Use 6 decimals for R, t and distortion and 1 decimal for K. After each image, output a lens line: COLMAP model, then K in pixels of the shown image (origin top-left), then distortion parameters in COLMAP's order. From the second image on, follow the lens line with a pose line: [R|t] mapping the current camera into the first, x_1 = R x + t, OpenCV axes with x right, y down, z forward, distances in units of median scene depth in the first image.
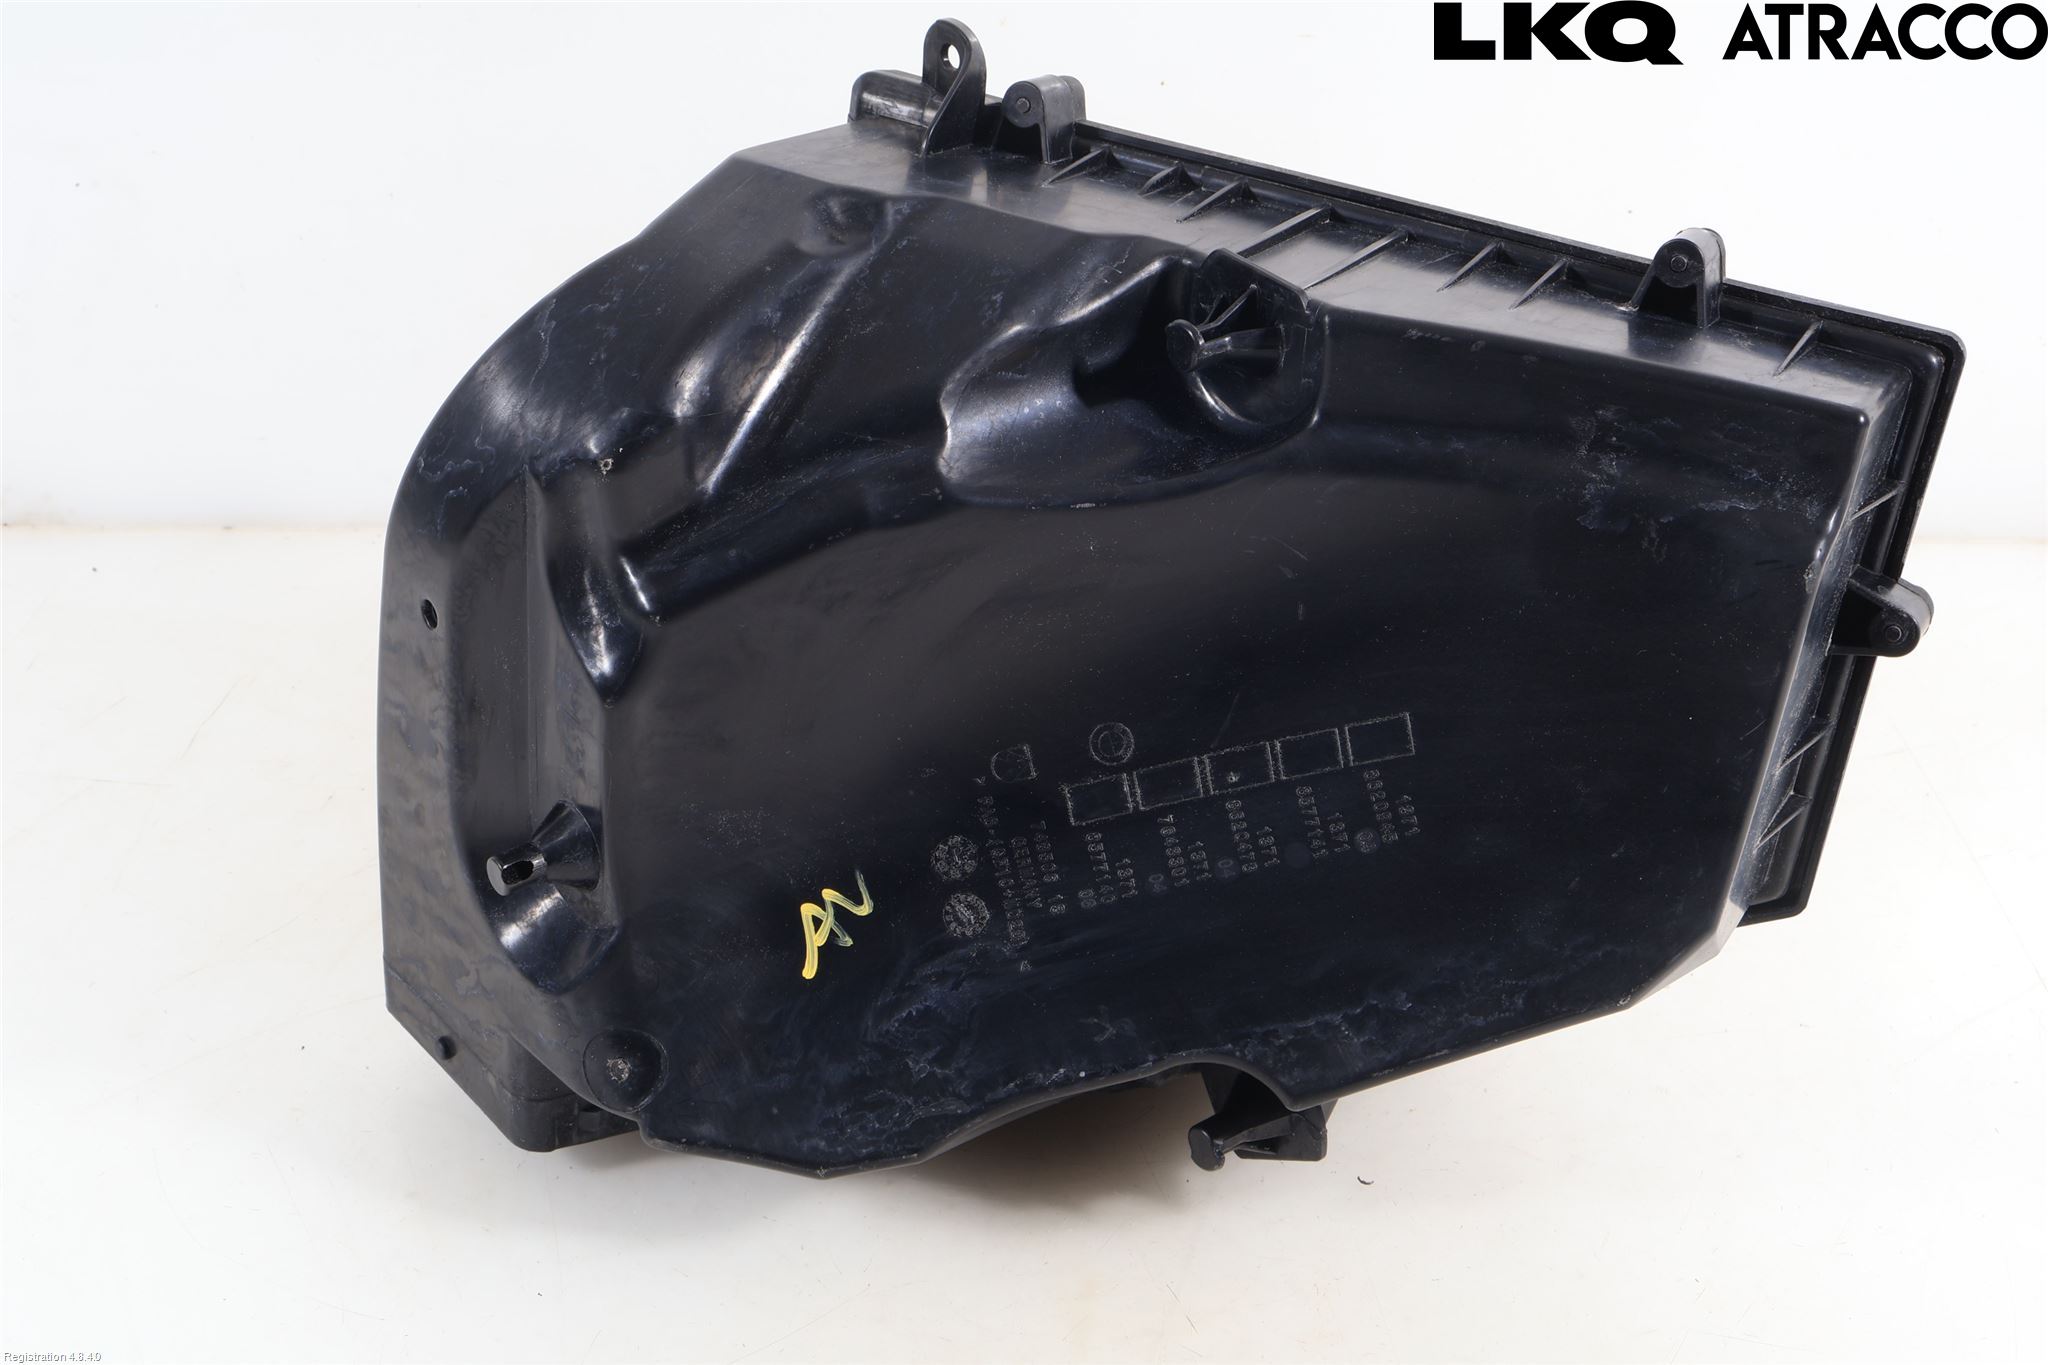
lens RADIAL K [[2744.2, 0, 1024.3], [0, 2744.2, 658.4], [0, 0, 1]] dist [0.016290, -0.017968]
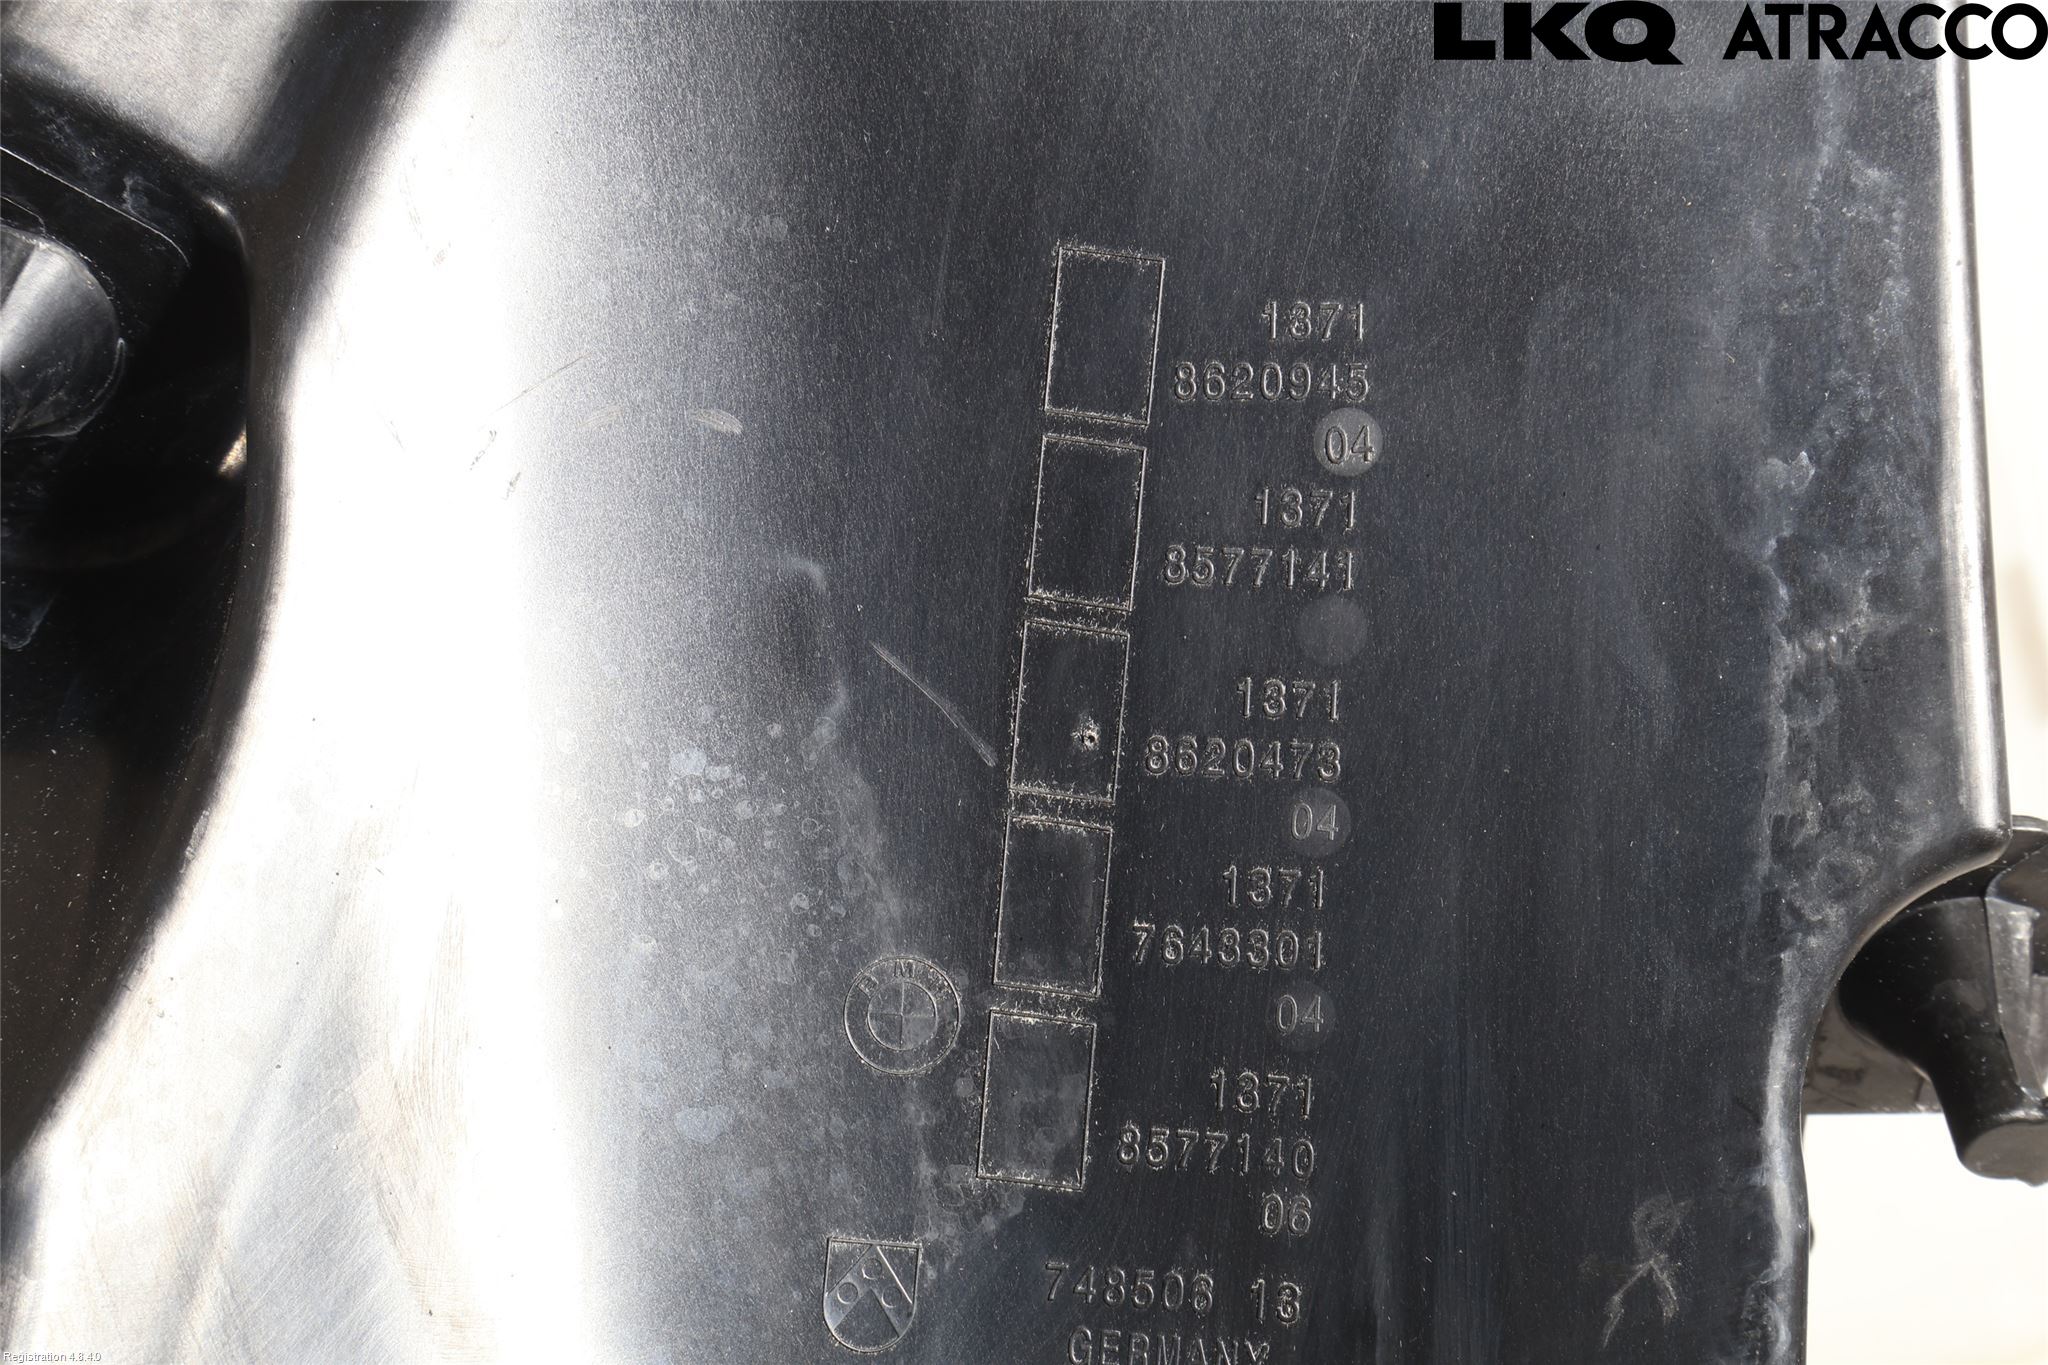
lens RADIAL K [[2748.1, 0, 1024.0], [0, 2748.1, 682.5], [0, 0, 1]] dist [-0.138246, -0.022156]
pose [[0.292496, -0.952717, 0.082319, 0.049869], [0.956066, 0.289584, -0.045600, 0.050471], [0.019606, 0.092041, 0.995562, 0.631511]]
